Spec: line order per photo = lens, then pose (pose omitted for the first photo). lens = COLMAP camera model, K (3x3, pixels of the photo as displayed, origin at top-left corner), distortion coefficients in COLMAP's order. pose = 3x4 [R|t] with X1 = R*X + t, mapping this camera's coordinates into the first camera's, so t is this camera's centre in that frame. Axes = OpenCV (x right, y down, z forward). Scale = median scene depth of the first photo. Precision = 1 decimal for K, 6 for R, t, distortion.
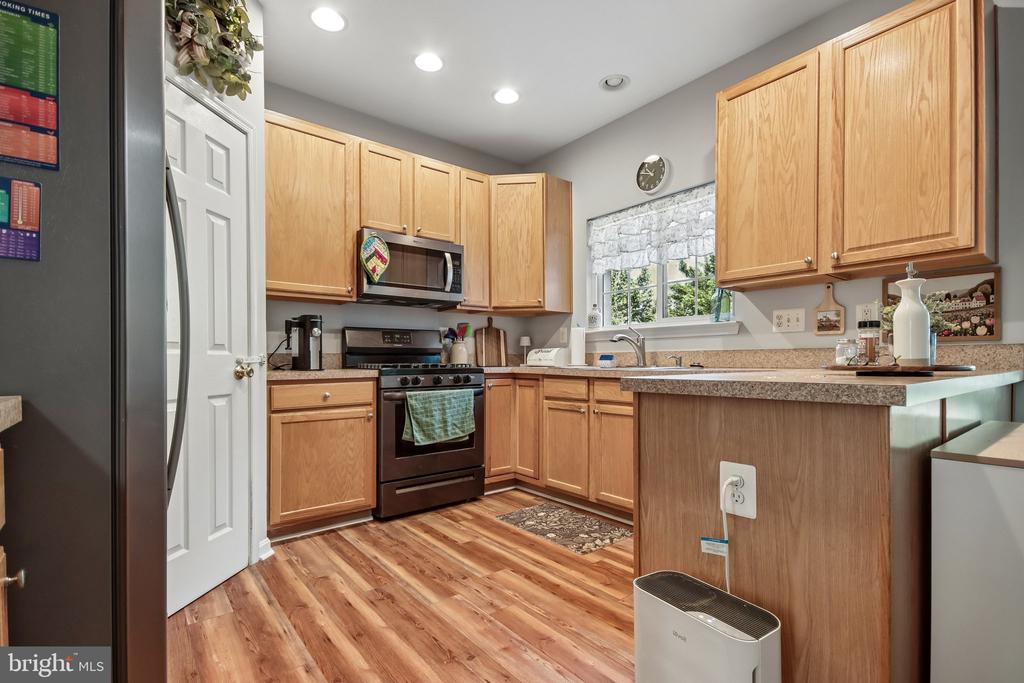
lens RADIAL K [[478.9, 0, 512.3], [0, 478.9, 353.6], [0, 0, 1]] dist [0.035589, 0.000025]
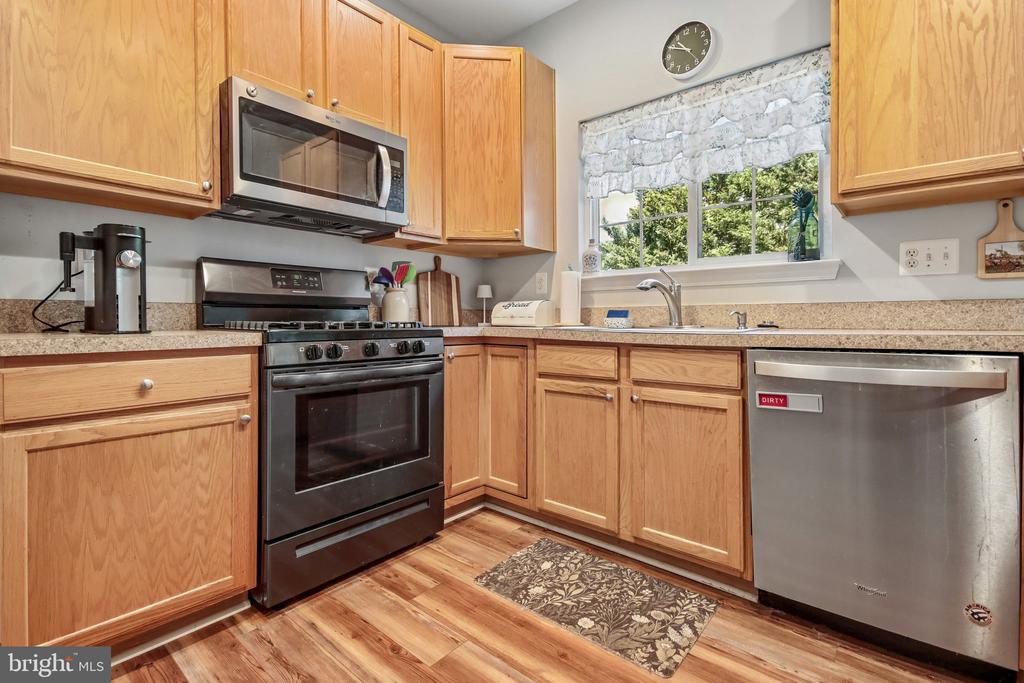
lens RADIAL K [[481.1, 0, 506.5], [0, 481.1, 318.6], [0, 0, 1]] dist [0.035625, -0.010627]
pose [[0.983621, 0.004884, 0.180183, -0.098109], [-0.006863, 0.999923, 0.010357, 0.009850], [-0.180119, -0.011424, 0.983579, 0.380073]]
